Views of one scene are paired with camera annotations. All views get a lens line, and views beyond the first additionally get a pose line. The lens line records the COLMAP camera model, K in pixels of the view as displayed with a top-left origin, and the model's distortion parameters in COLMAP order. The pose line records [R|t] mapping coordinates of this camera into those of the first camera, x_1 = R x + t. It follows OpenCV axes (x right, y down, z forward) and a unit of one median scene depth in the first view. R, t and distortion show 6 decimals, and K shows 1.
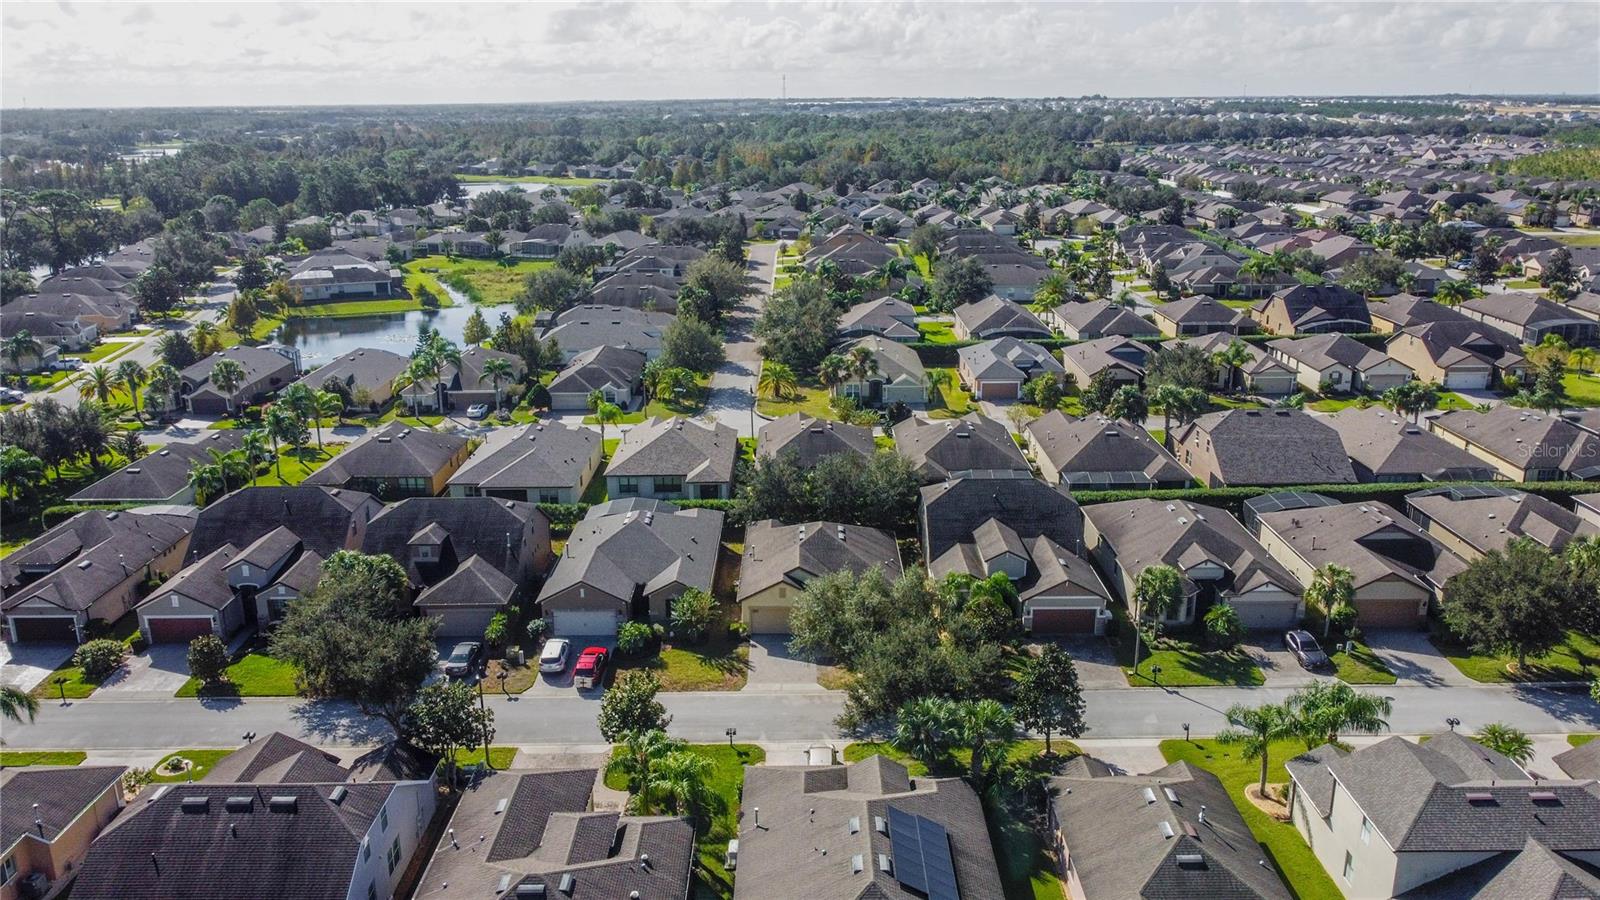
lens RADIAL K [[1205.5, 0, 804.7], [0, 1205.5, 450.8], [0, 0, 1]] dist [0.003116, -0.005263]
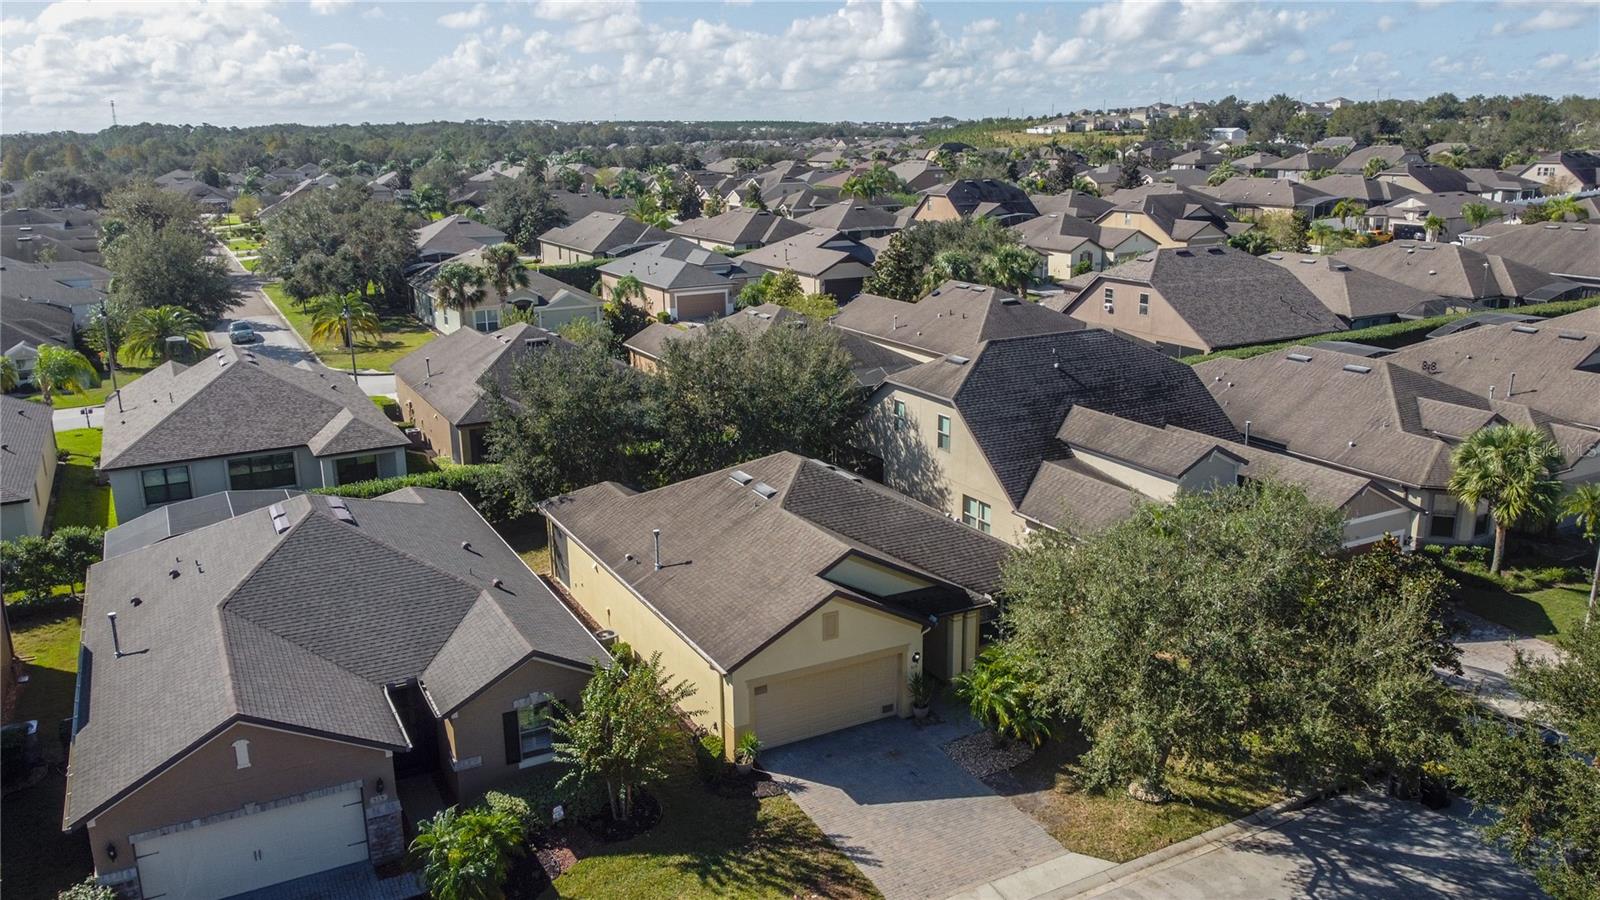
lens RADIAL K [[1205.5, 0, 804.7], [0, 1205.5, 450.8], [0, 0, 1]] dist [0.003116, -0.005263]
pose [[0.882765, -0.125191, 0.452827, -0.093778], [0.136632, 0.990593, 0.007507, 0.030506], [-0.449508, 0.055244, 0.891567, 0.336003]]
